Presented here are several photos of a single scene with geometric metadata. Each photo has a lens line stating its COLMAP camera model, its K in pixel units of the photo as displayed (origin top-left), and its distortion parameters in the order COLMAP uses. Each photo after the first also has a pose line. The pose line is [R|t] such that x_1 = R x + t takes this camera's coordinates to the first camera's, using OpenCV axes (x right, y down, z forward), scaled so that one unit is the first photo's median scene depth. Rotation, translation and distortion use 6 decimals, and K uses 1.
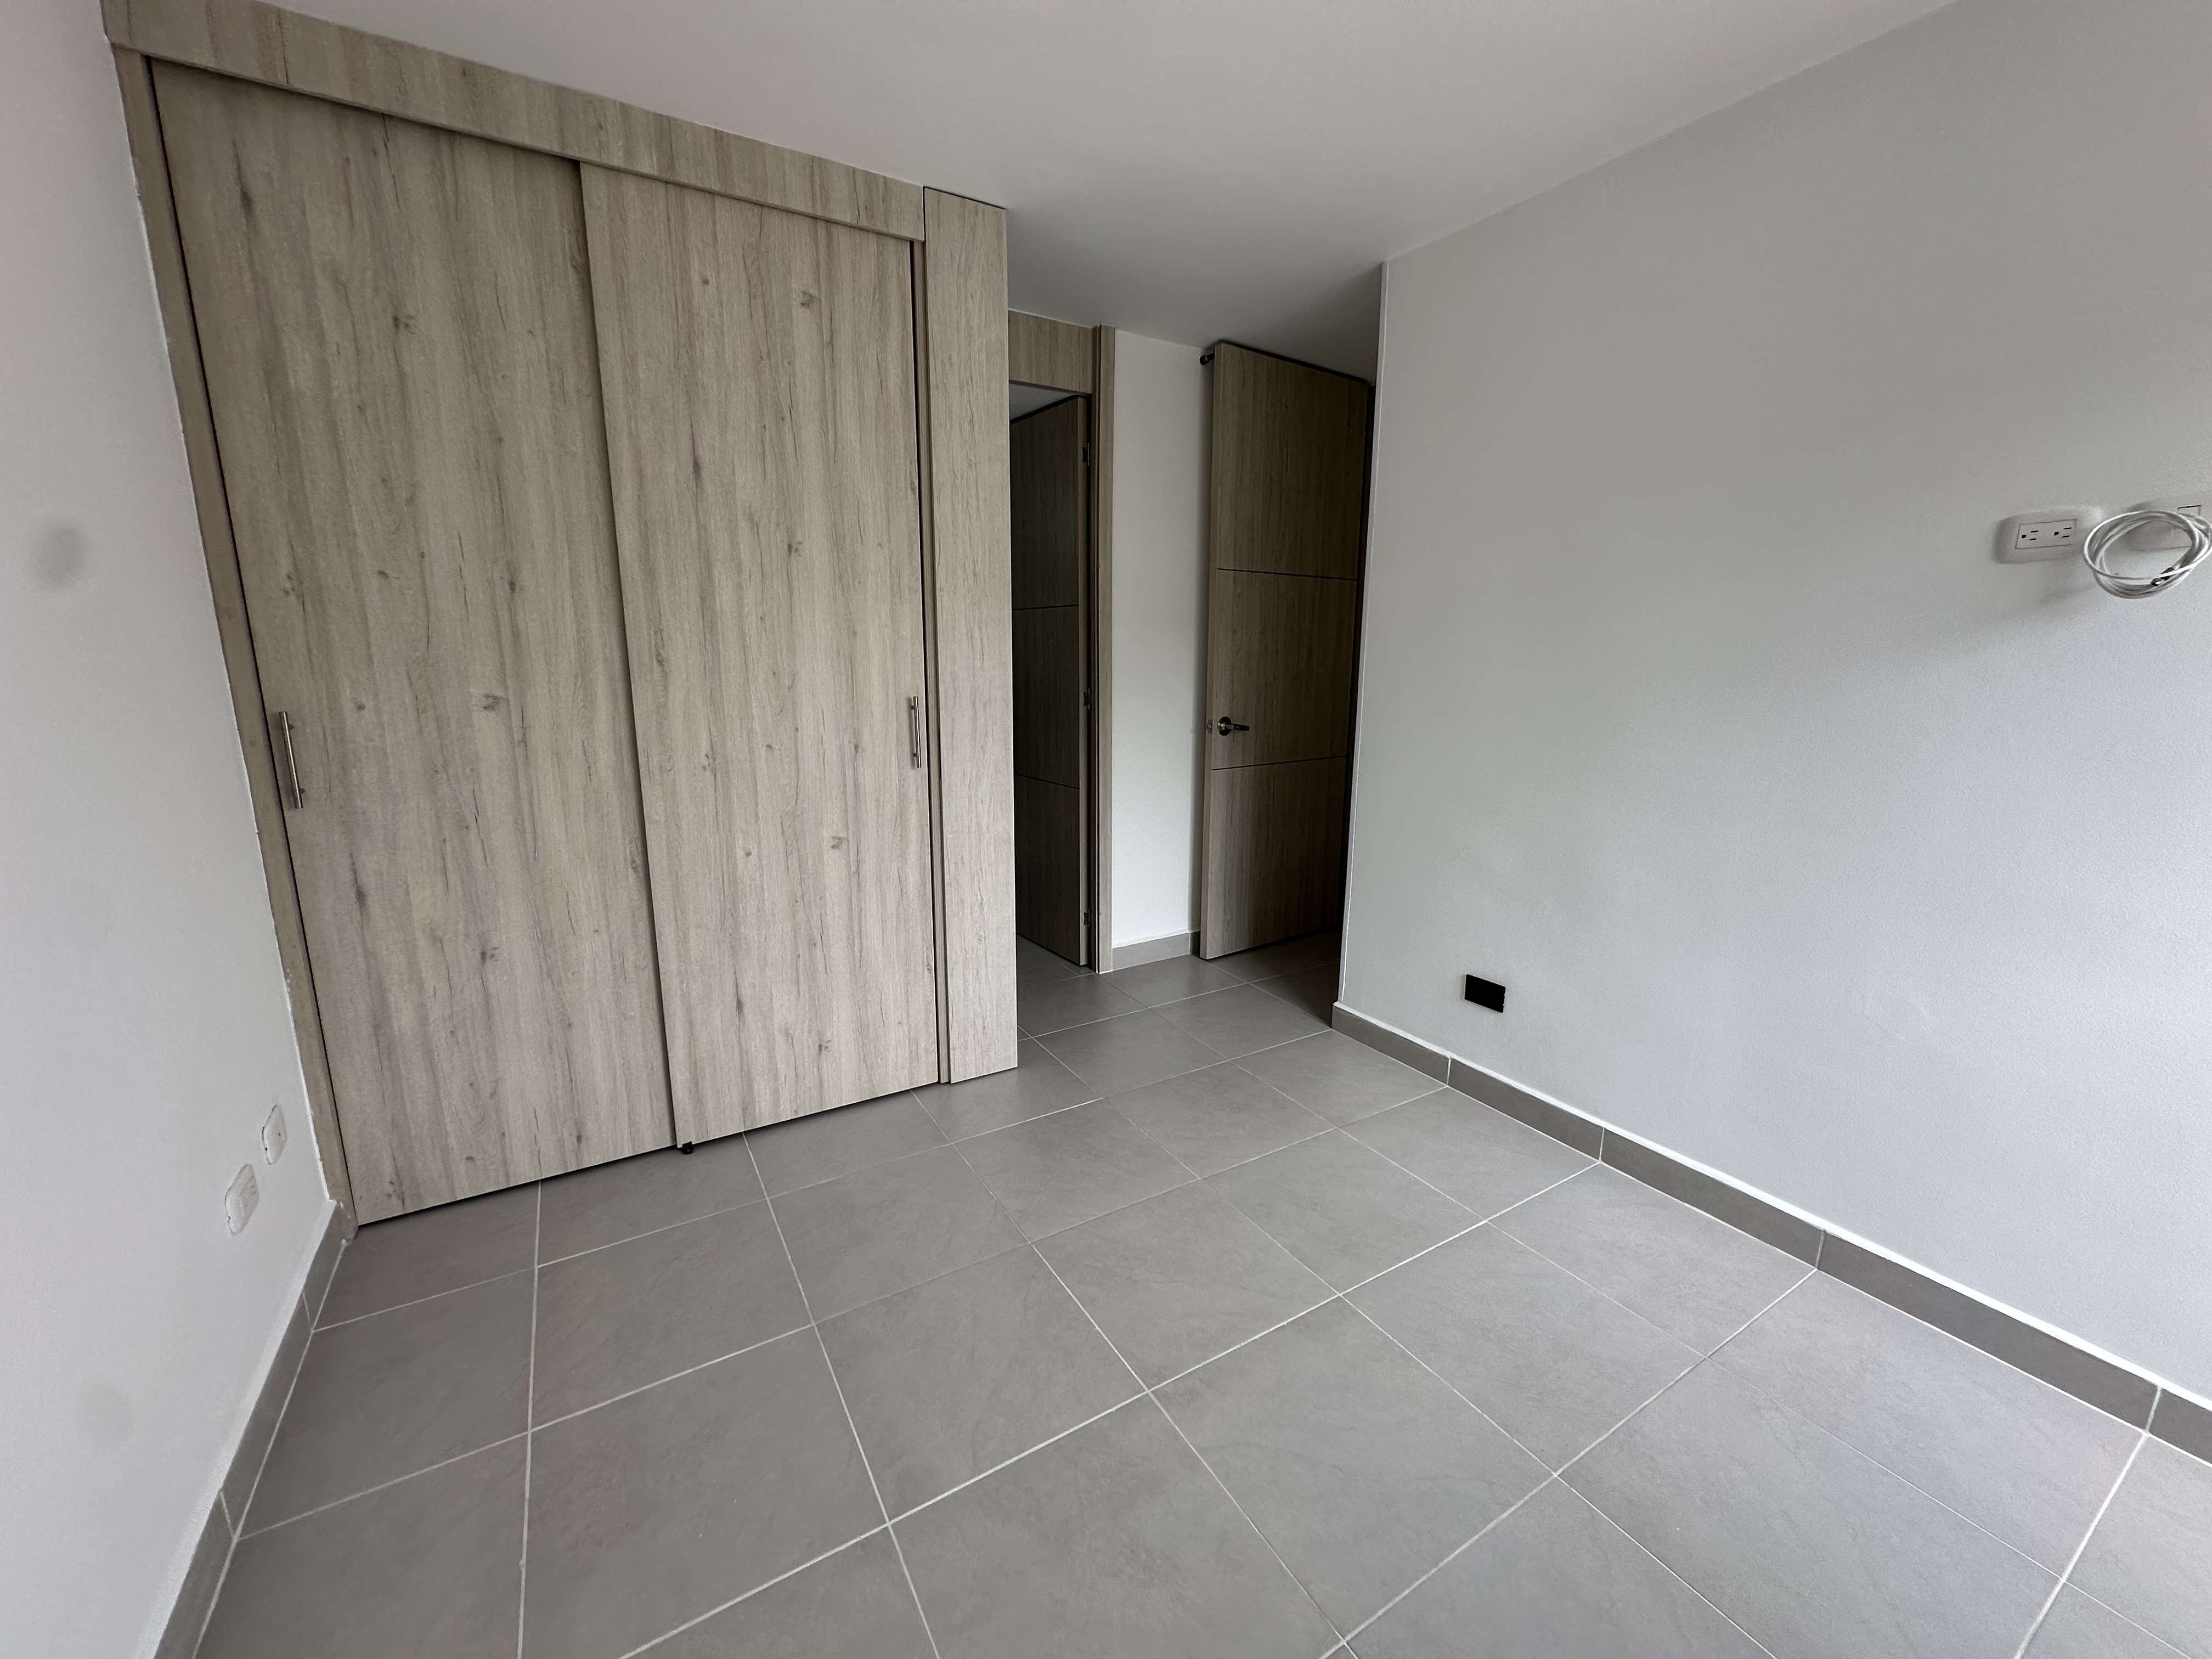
lens RADIAL K [[883.2, 0, 1112.9], [0, 883.2, 825.3], [0, 0, 1]] dist [-0.005839, 0.001394]
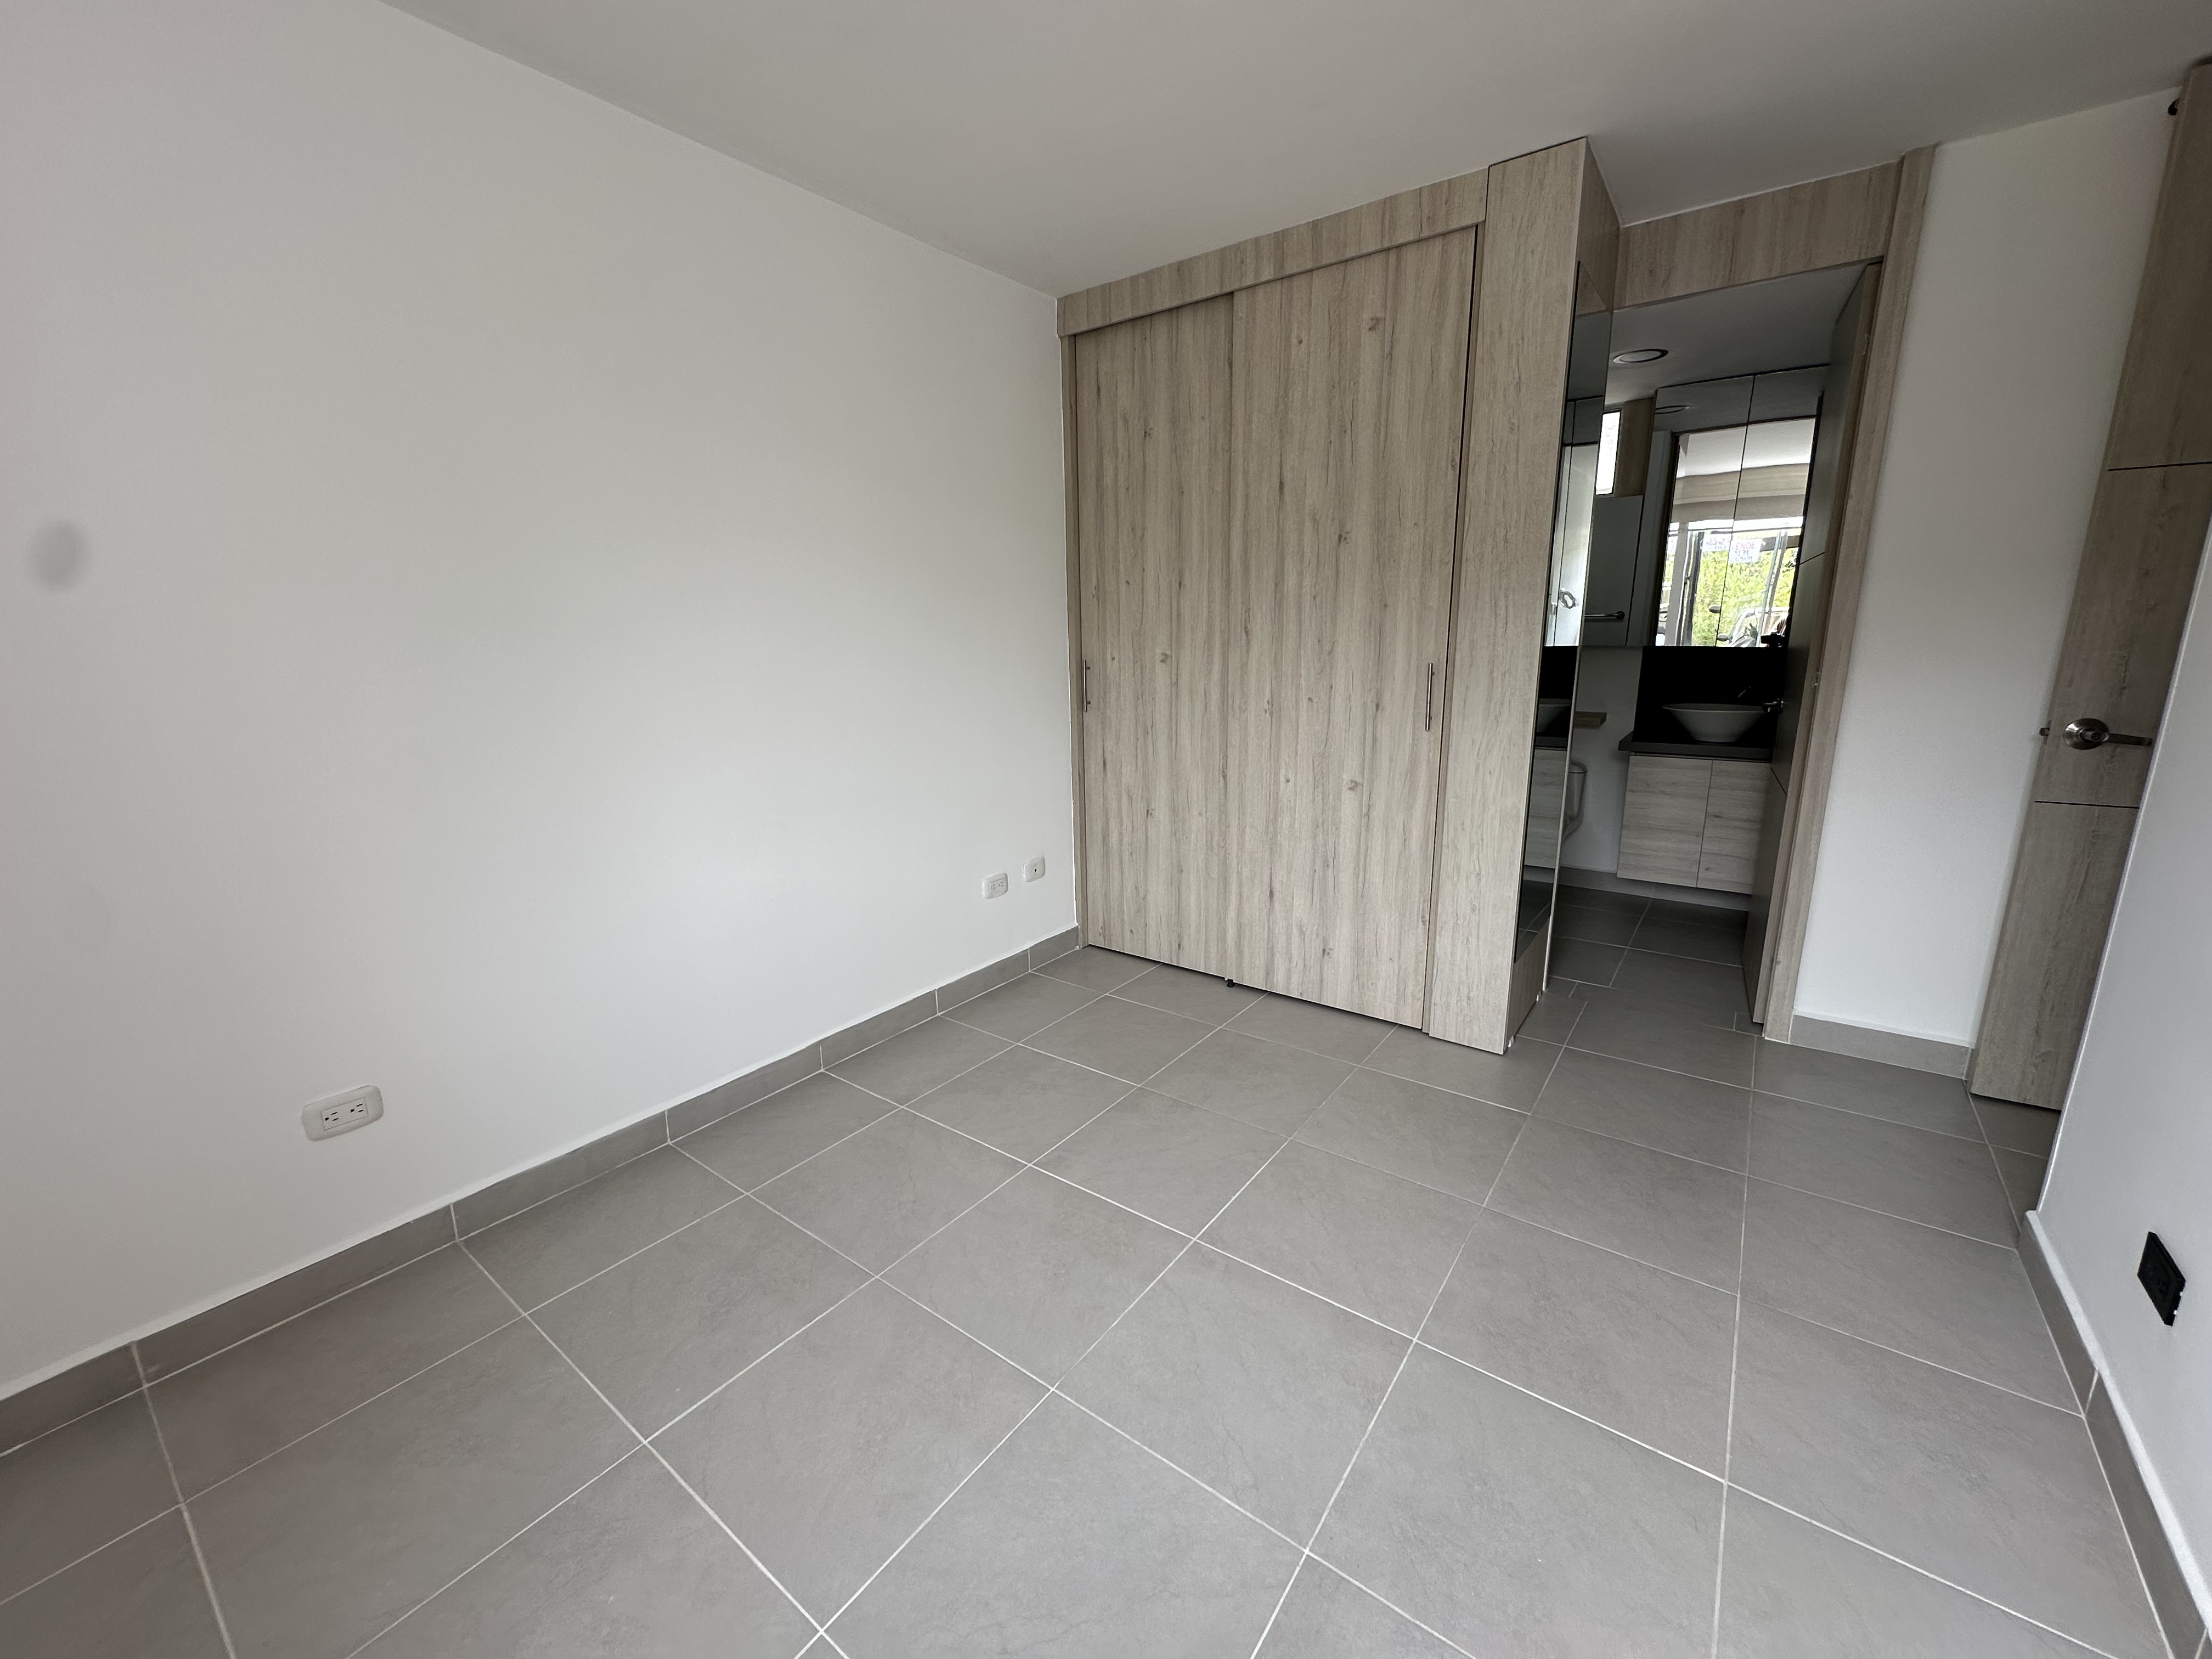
lens RADIAL K [[883.2, 0, 1107.4], [0, 883.2, 829.2], [0, 0, 1]] dist [-0.005839, 0.001394]
pose [[0.374180, 0.194029, -0.906831, 0.740446], [-0.164803, 0.976215, 0.140873, -0.040763], [0.912595, 0.096737, 0.397257, 0.271333]]
